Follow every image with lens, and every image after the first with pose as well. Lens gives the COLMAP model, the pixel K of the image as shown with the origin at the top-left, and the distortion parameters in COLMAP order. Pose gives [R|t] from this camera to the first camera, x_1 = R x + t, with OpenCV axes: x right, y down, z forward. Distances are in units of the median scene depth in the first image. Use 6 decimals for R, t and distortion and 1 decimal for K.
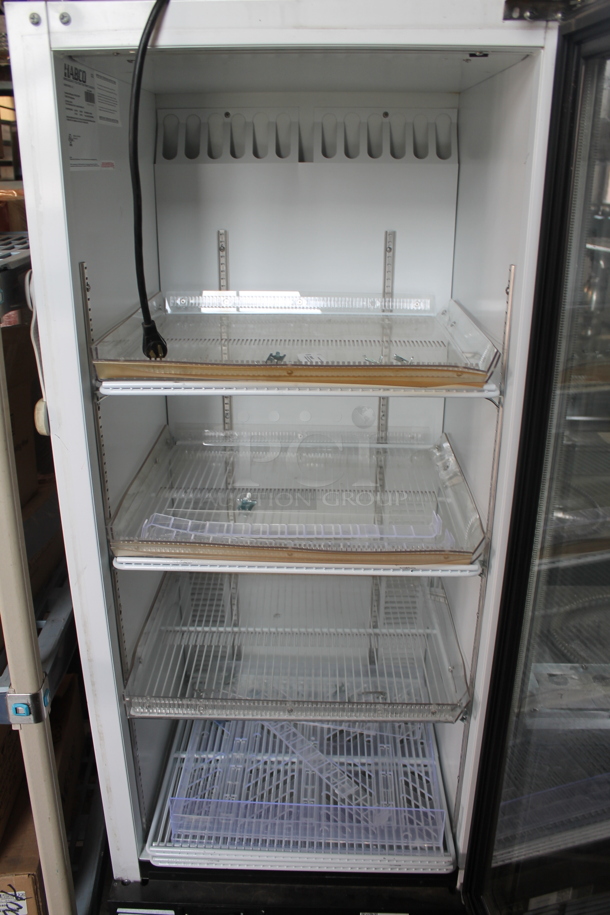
lens RADIAL K [[774.9, 0, 305.0], [0, 774.9, 457.5], [0, 0, 1]] dist [-0.195928, 0.166140]
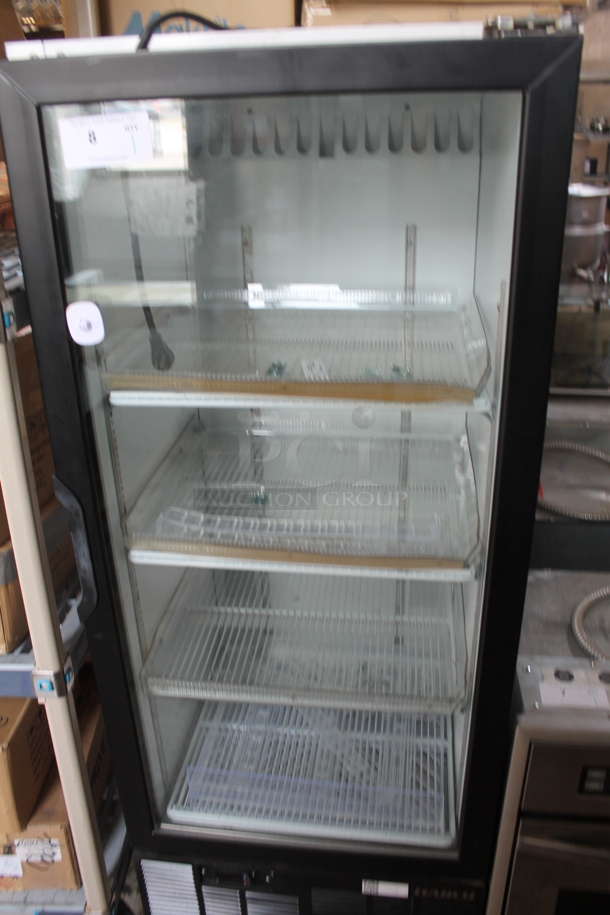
lens RADIAL K [[774.9, 0, 305.0], [0, 774.9, 457.5], [0, 0, 1]] dist [-0.195928, 0.166140]
pose [[0.993916, 0.022261, -0.107865, 0.089267], [-0.014489, 0.997277, 0.072310, -0.066034], [0.109181, -0.070307, 0.991532, -0.020912]]
